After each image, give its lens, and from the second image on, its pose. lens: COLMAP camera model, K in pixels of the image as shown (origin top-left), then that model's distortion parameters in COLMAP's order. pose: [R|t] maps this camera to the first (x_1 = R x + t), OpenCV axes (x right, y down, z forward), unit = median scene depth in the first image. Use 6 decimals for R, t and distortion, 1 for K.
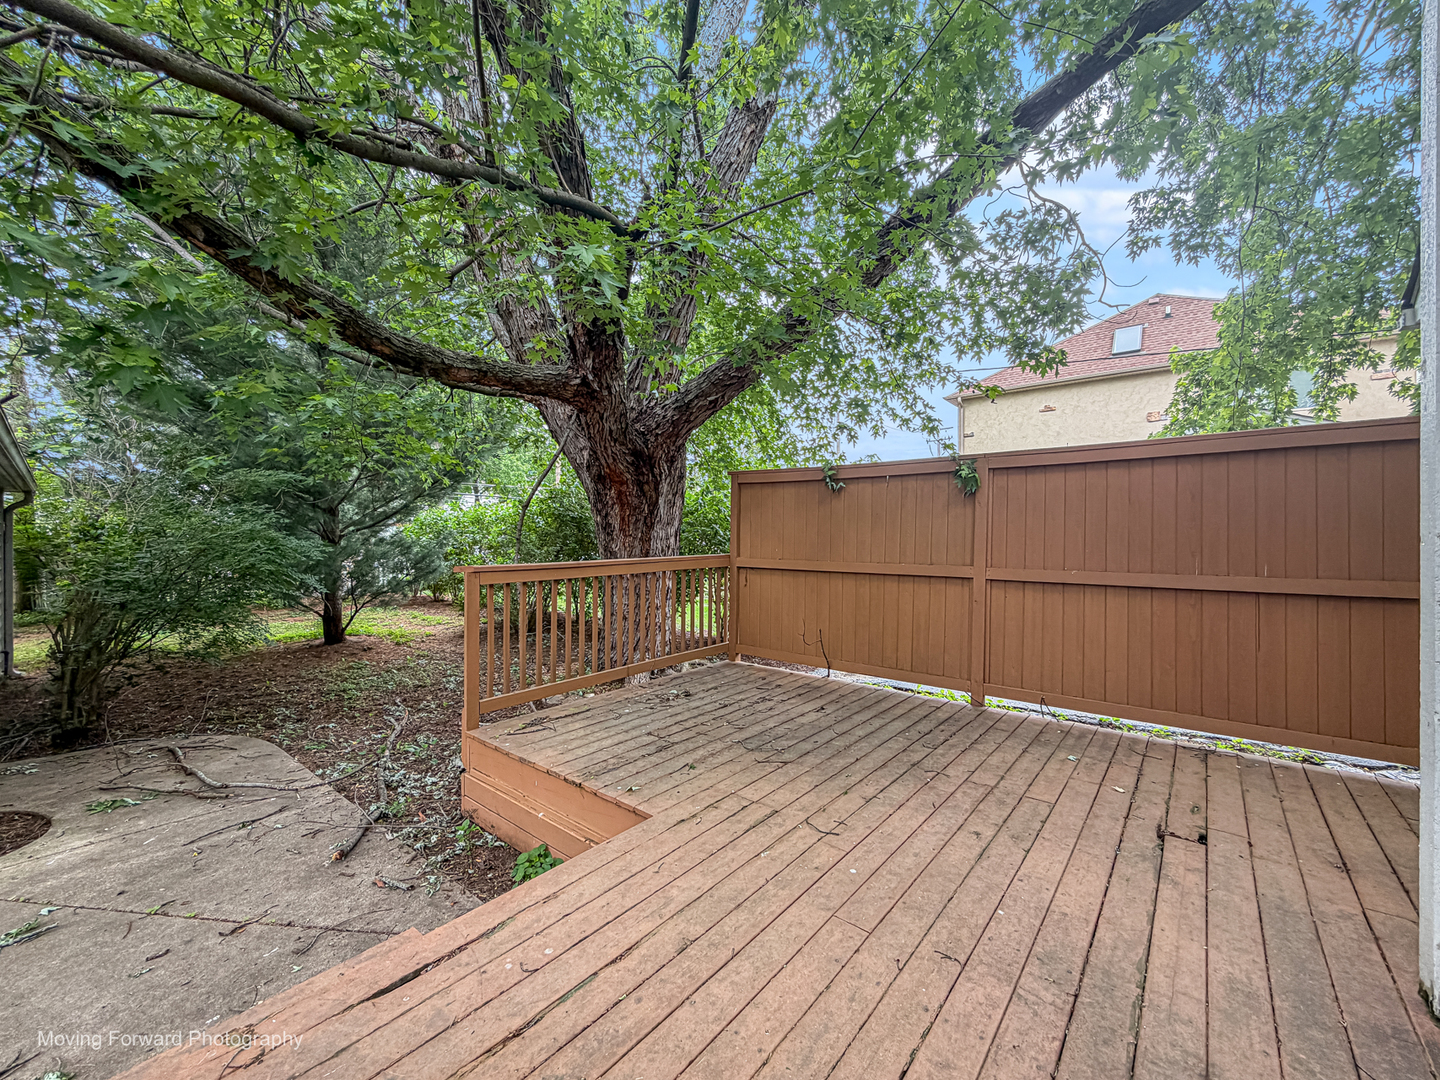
lens RADIAL K [[584.0, 0, 713.1], [0, 584.0, 535.0], [0, 0, 1]] dist [-0.000098, -0.000306]
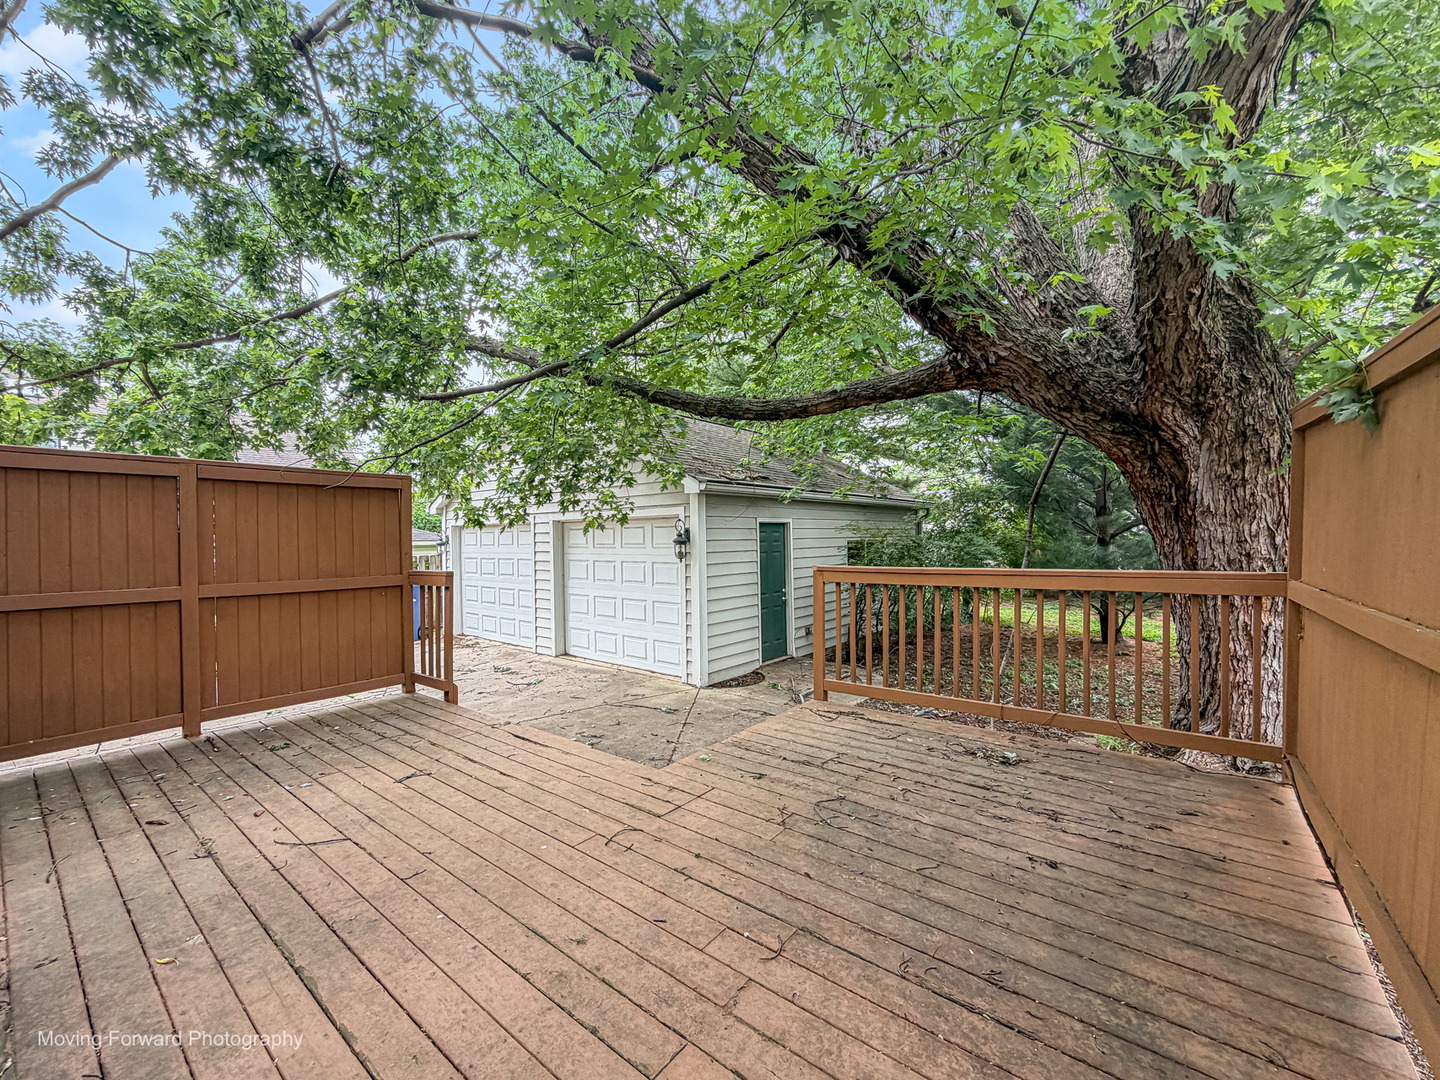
lens RADIAL K [[584.0, 0, 711.7], [0, 584.0, 539.9], [0, 0, 1]] dist [-0.000098, -0.000306]
pose [[0.020237, 0.002876, -0.999791, 0.893140], [0.015703, 0.999872, 0.003194, -0.006510], [0.999672, -0.015764, 0.020190, 0.858485]]
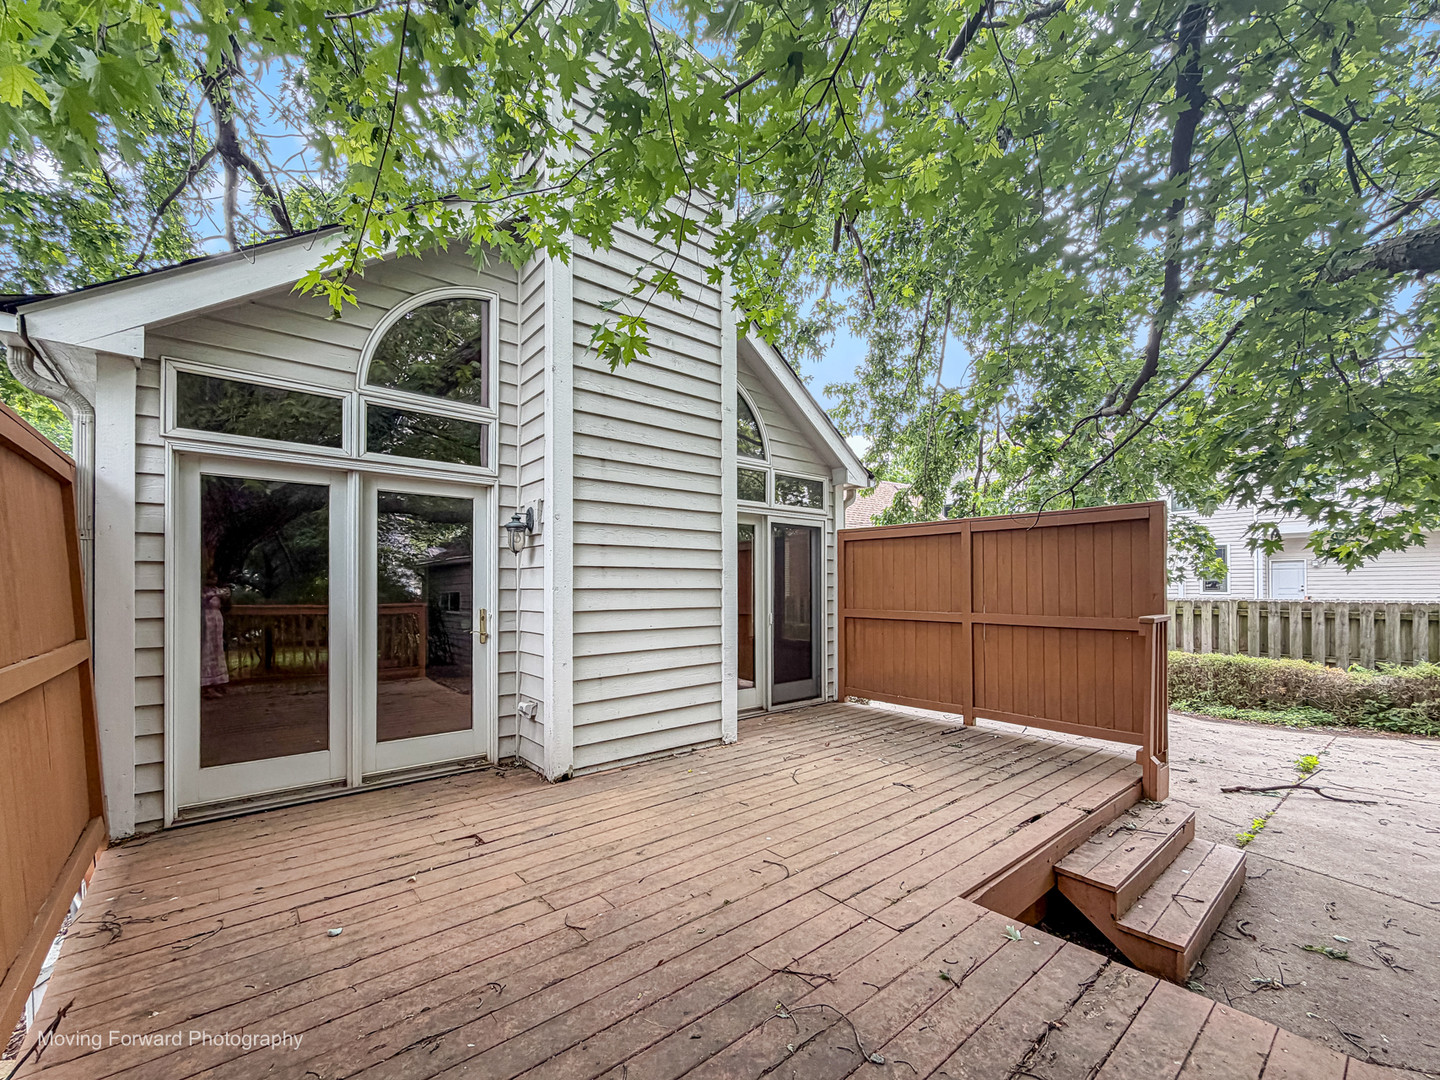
lens RADIAL K [[584.0, 0, 710.0], [0, 584.0, 540.6], [0, 0, 1]] dist [-0.000098, -0.000306]
pose [[-0.984686, 0.018758, 0.173326, 0.084294], [0.004396, 0.996550, -0.082875, 0.005596], [-0.174282, -0.080844, -0.981371, 1.566490]]
